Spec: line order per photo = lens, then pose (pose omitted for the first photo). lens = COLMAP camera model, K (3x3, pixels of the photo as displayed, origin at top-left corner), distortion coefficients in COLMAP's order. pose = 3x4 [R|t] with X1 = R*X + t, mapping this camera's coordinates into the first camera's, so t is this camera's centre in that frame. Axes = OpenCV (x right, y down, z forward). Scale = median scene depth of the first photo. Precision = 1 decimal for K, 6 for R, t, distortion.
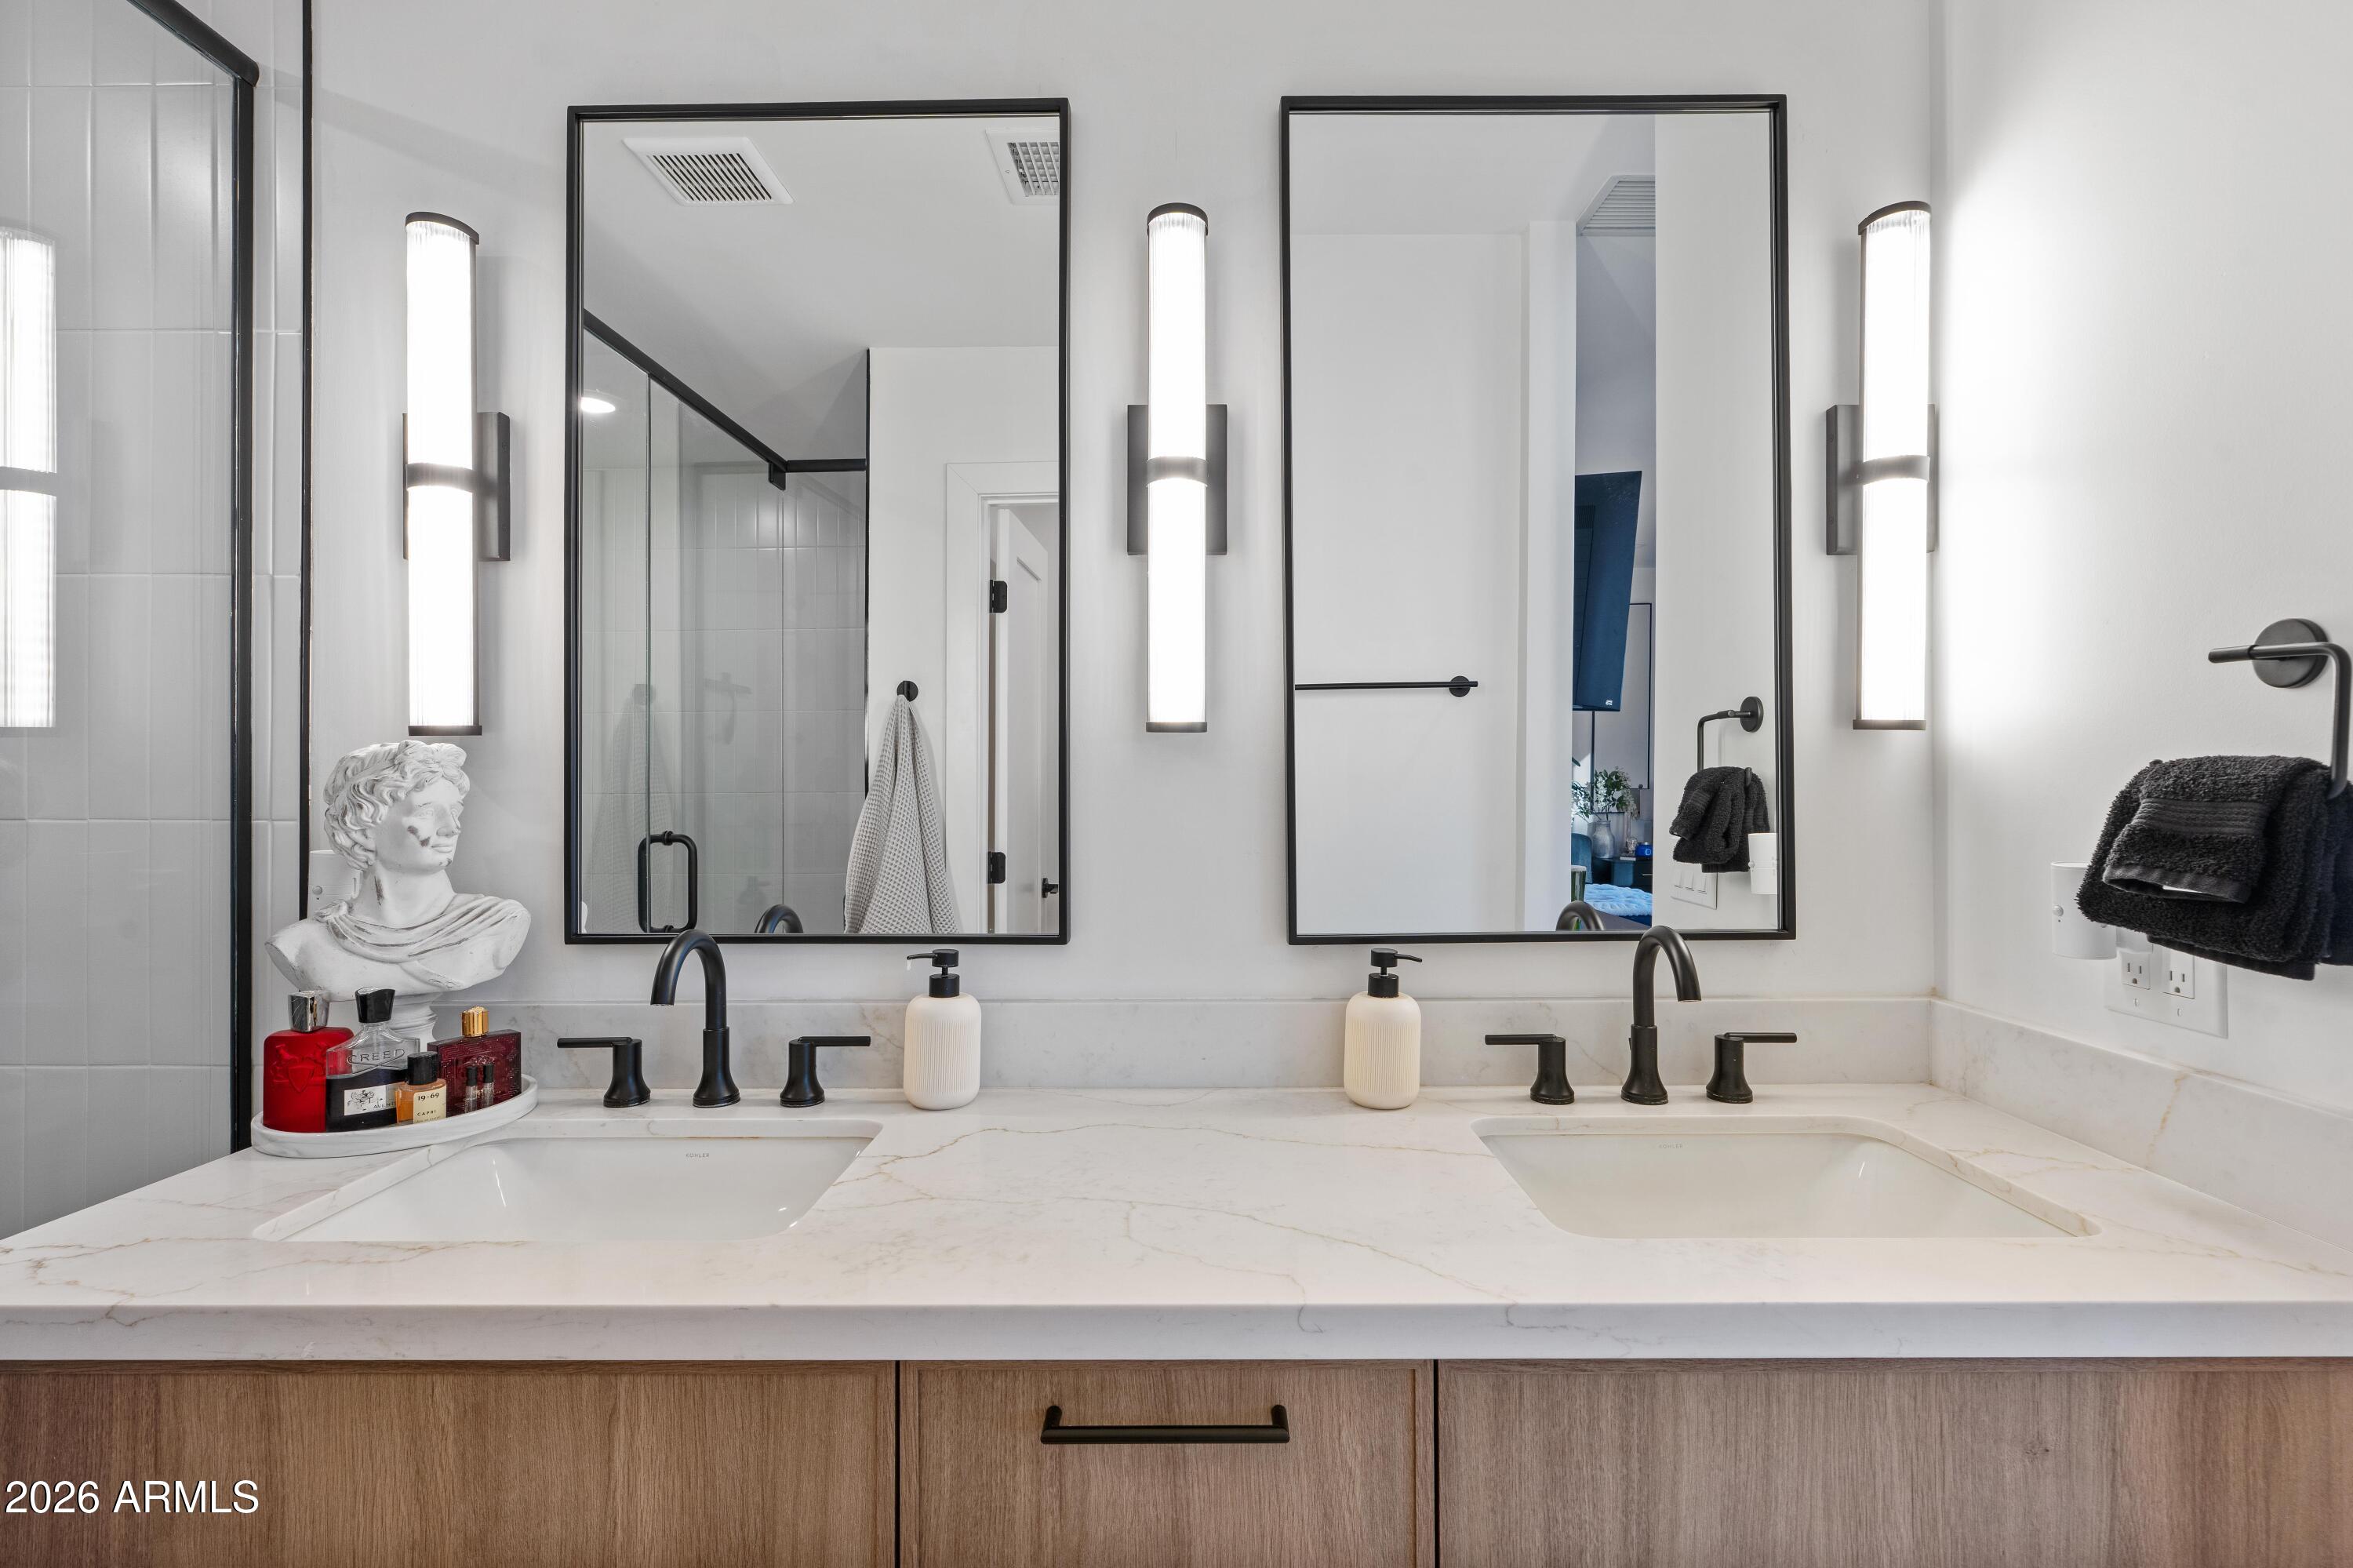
lens RADIAL K [[1074.6, 0, 1182.5], [0, 1074.6, 797.0], [0, 0, 1]] dist [-0.002374, -0.000150]
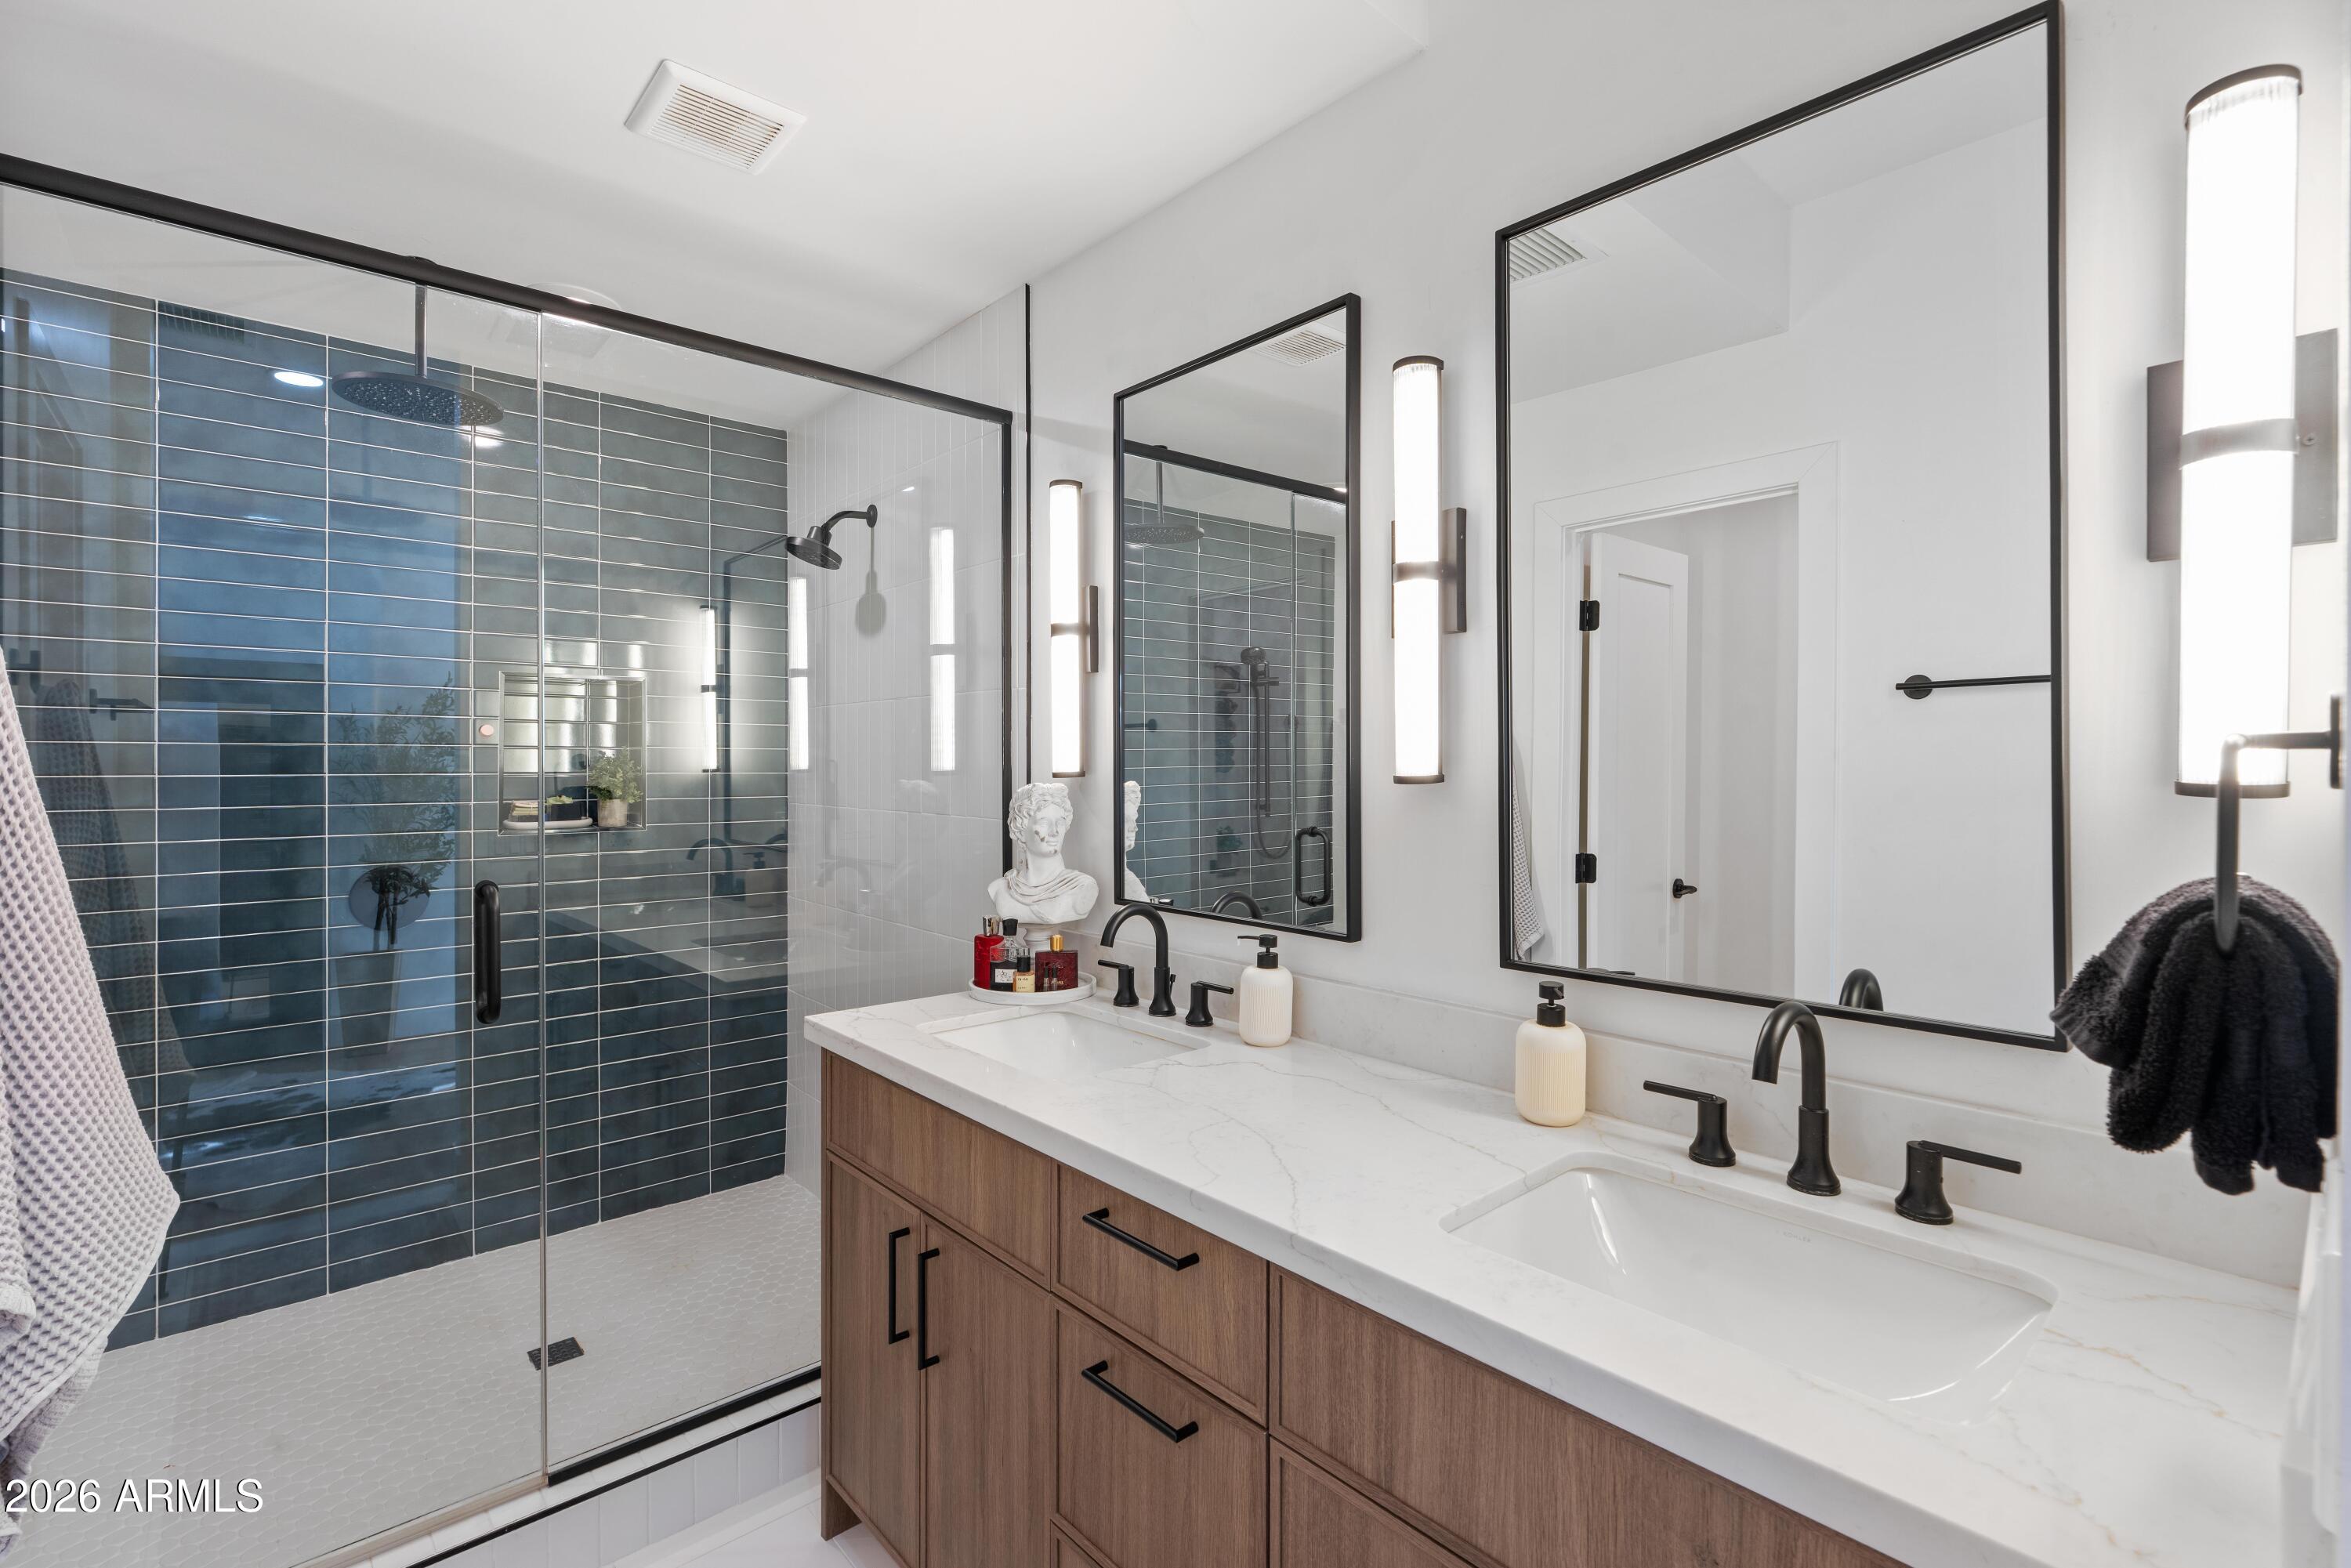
lens RADIAL K [[1067.6, 0, 1189.5], [0, 1067.6, 777.4], [0, 0, 1]] dist [-0.002833, -0.000430]
pose [[0.671507, 0.013643, -0.740872, 0.788994], [-0.003404, 0.999877, 0.015327, -0.090891], [0.740990, -0.007770, 0.671471, -0.018440]]
